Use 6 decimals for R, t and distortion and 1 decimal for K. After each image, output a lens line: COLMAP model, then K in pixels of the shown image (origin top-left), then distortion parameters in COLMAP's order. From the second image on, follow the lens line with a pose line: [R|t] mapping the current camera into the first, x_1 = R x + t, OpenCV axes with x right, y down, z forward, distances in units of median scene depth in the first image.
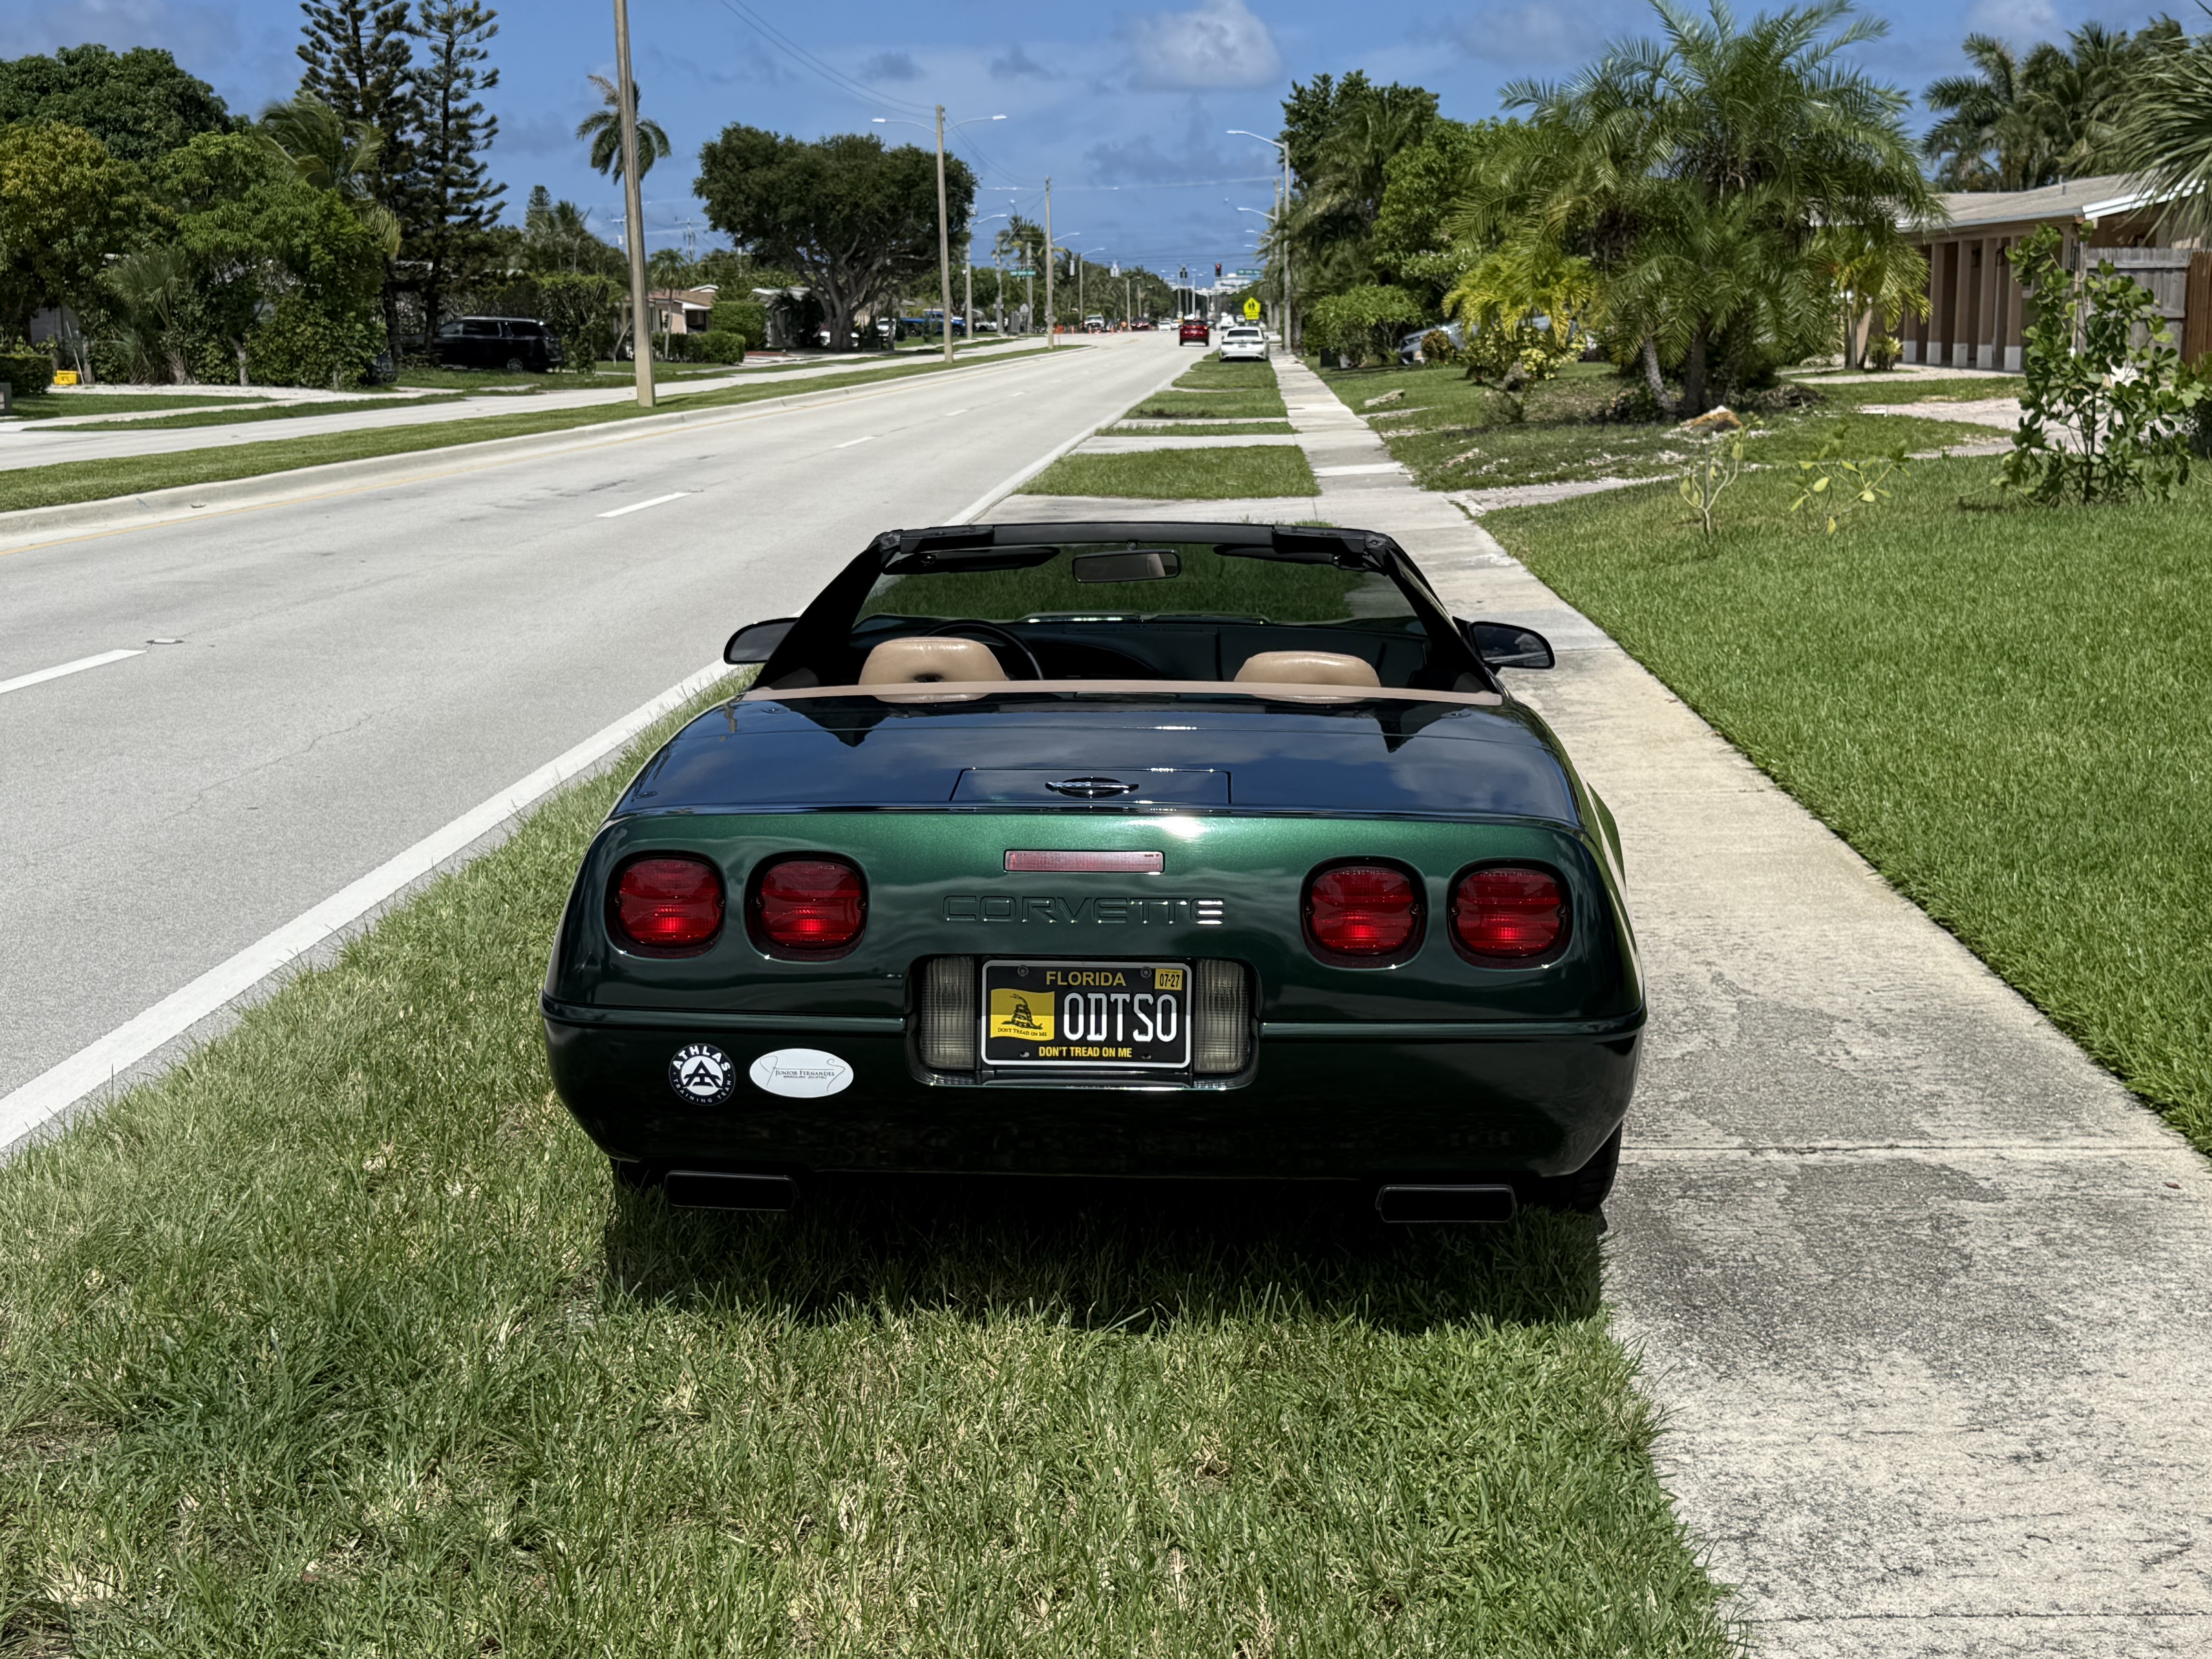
lens RADIAL K [[2611.1, 0, 1106.0], [0, 2611.1, 829.5], [0, 0, 1]] dist [0.137754, -0.335782]
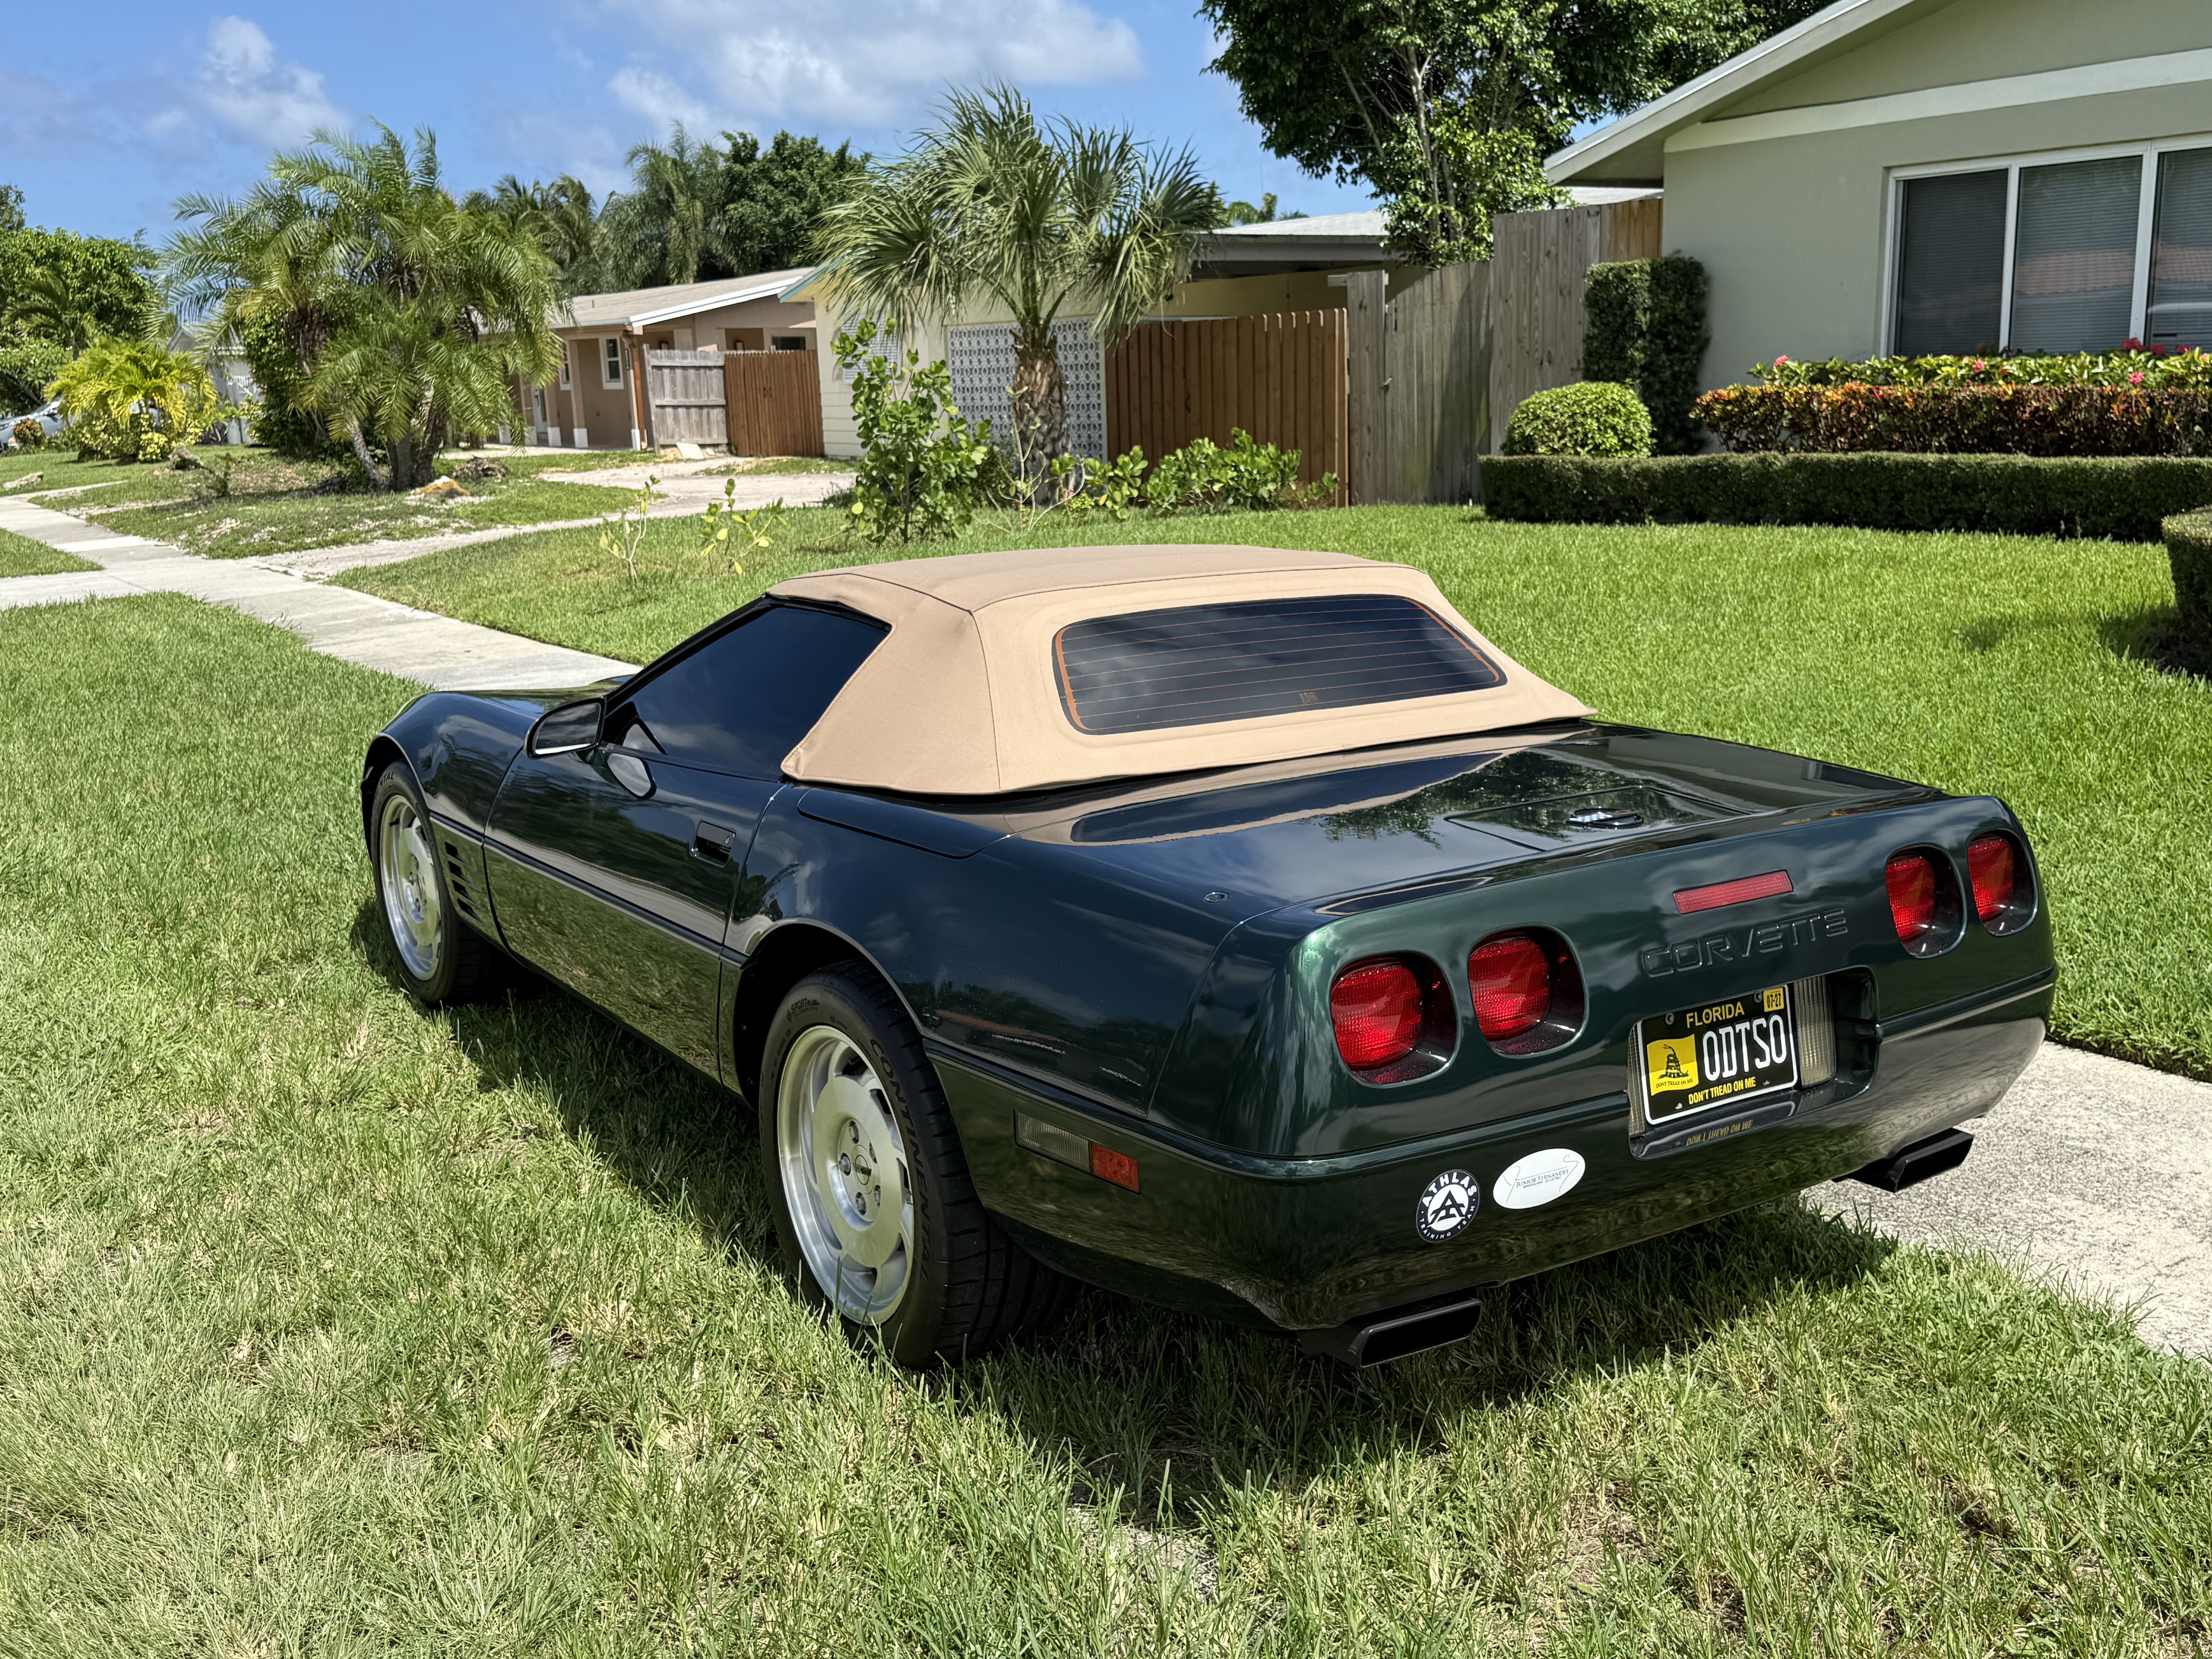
lens RADIAL K [[2064.9, 0, 1078.5], [0, 2064.9, 847.2], [0, 0, 1]] dist [0.112212, -0.244728]
pose [[0.794342, -0.132867, 0.592763, -0.632833], [0.125025, 0.990655, 0.054512, -0.073477], [-0.594466, 0.030809, 0.803530, 0.526506]]
